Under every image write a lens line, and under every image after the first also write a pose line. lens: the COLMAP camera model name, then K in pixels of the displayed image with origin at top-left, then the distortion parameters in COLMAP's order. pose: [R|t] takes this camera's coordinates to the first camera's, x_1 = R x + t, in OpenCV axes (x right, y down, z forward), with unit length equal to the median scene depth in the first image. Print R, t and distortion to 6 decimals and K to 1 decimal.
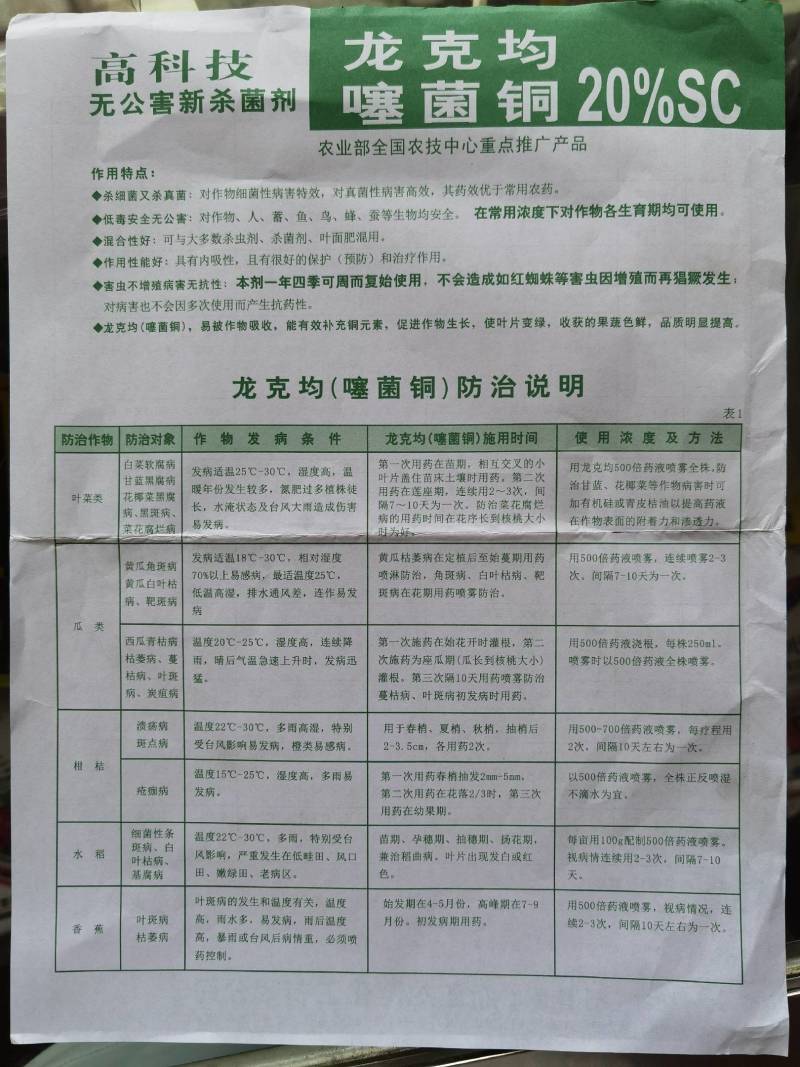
lens RADIAL K [[994.0, 0, 400.0], [0, 994.0, 533.5], [0, 0, 1]] dist [0.043053, 0.006846]
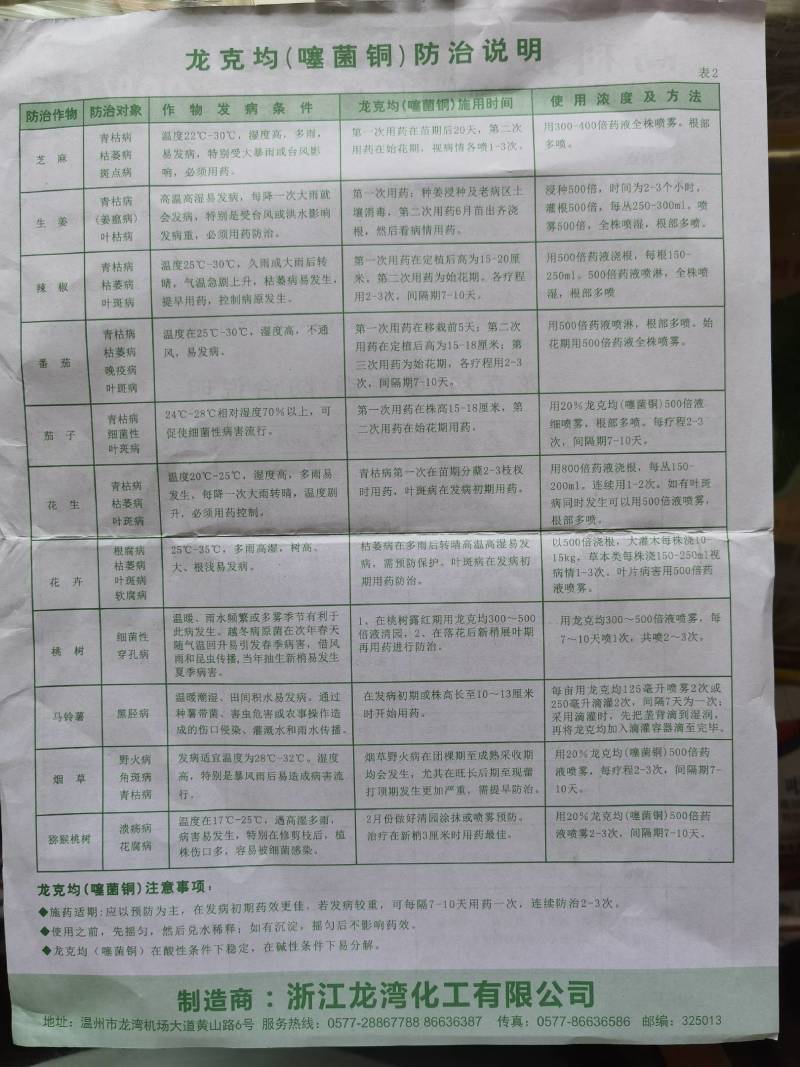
lens RADIAL K [[994.0, 0, 400.0], [0, 994.0, 533.5], [0, 0, 1]] dist [0.043053, 0.006846]
pose [[0.999717, -0.016049, 0.017554, 0.002222], [0.016350, 0.999719, -0.017168, 0.339534], [-0.017274, 0.017450, 0.999699, 0.021469]]
